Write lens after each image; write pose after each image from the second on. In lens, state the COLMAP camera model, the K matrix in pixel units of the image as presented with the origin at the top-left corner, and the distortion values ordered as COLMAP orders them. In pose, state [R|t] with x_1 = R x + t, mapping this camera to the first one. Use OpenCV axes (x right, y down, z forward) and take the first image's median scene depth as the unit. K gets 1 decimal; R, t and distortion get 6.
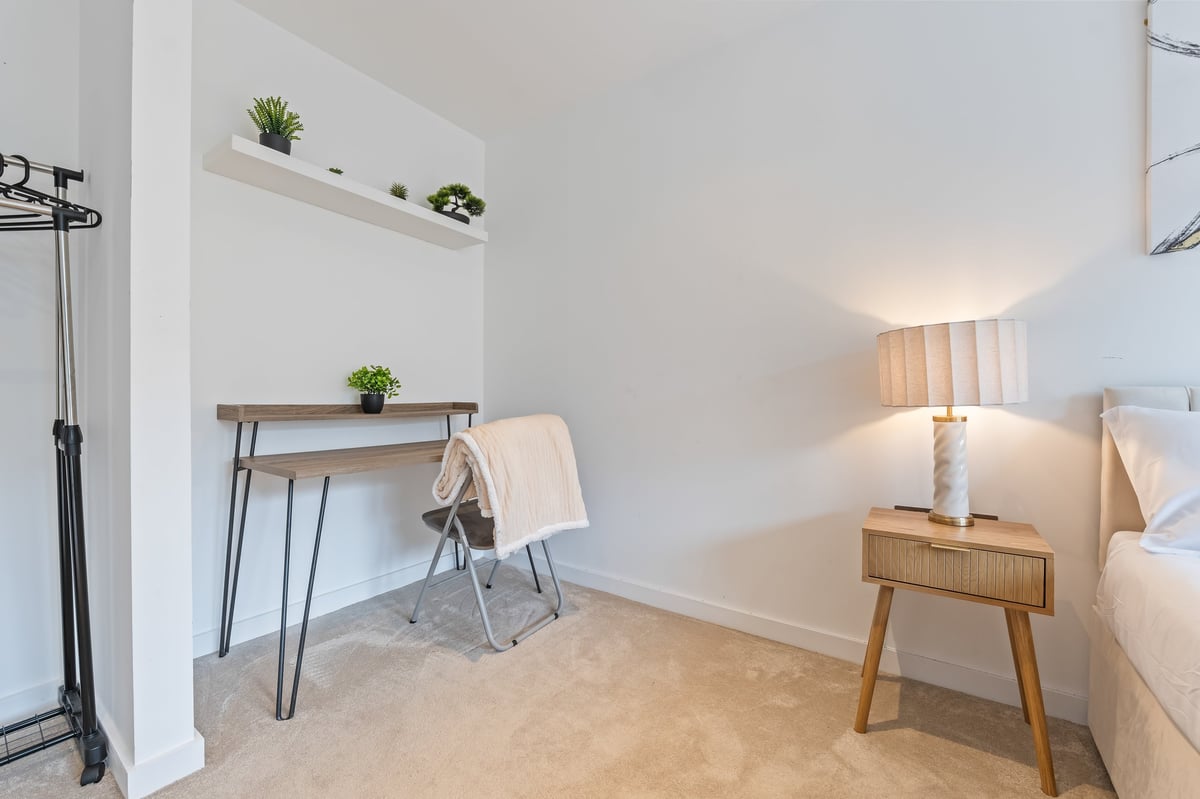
lens RADIAL K [[491.7, 0, 601.0], [0, 491.7, 398.6], [0, 0, 1]] dist [-0.013213, 0.000971]
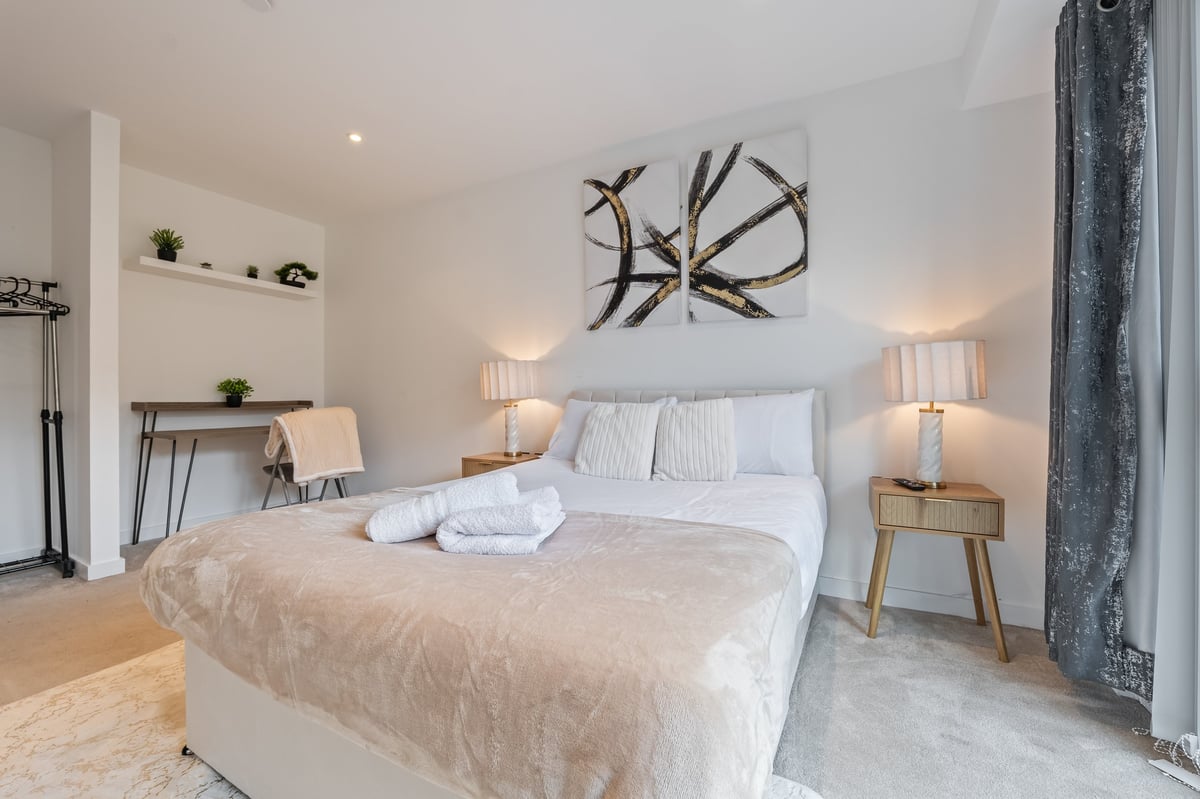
lens RADIAL K [[491.7, 0, 601.0], [0, 491.7, 395.7], [0, 0, 1]] dist [-0.013213, 0.000971]
pose [[0.994225, -0.005635, 0.107164, 0.689372], [0.006442, 0.999953, -0.007183, 0.012117], [-0.107119, 0.007831, 0.994215, -0.897595]]
